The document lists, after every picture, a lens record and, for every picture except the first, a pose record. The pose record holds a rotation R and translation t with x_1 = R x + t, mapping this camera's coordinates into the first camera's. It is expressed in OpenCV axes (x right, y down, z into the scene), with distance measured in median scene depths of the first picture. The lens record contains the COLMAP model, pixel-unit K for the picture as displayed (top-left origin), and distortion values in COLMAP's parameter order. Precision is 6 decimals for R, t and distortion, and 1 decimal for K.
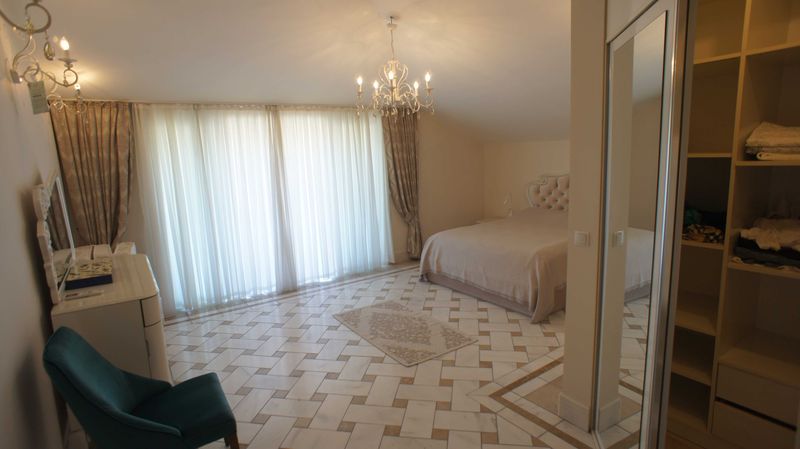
lens RADIAL K [[420.9, 0, 396.6], [0, 420.9, 228.3], [0, 0, 1]] dist [-0.075838, 0.047490]
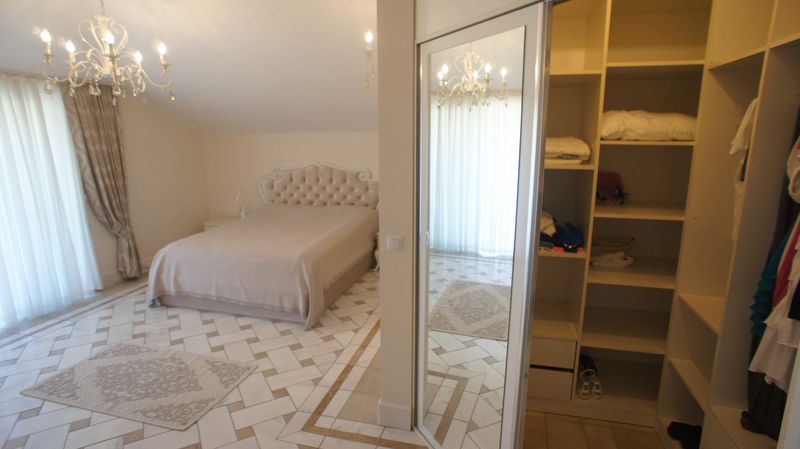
lens RADIAL K [[420.9, 0, 399.5], [0, 420.9, 225.7], [0, 0, 1]] dist [-0.075838, 0.047490]
pose [[0.759119, -0.099941, 0.643235, -0.095029], [0.086418, 0.994870, 0.052588, -0.037050], [-0.645190, 0.015667, 0.763861, 0.133227]]
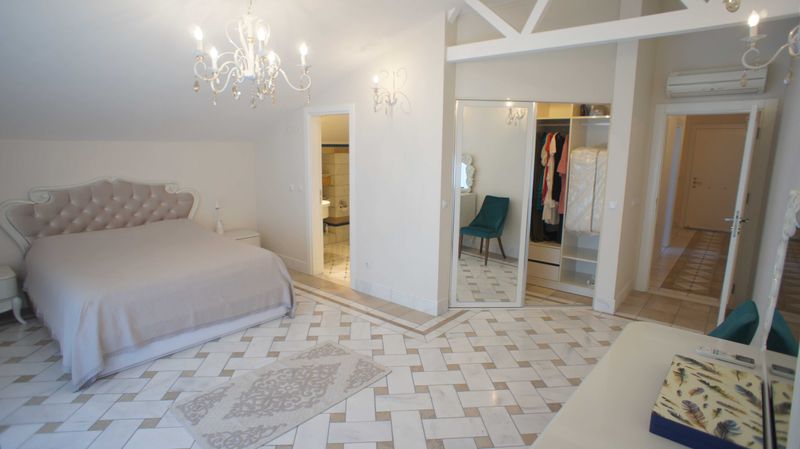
lens RADIAL K [[420.9, 0, 391.8], [0, 420.9, 221.6], [0, 0, 1]] dist [-0.075838, 0.047490]
pose [[-0.247876, -0.135667, 0.959246, -0.698689], [0.167775, 0.969174, 0.180425, -0.152590], [-0.954153, 0.205661, -0.217474, 0.909859]]
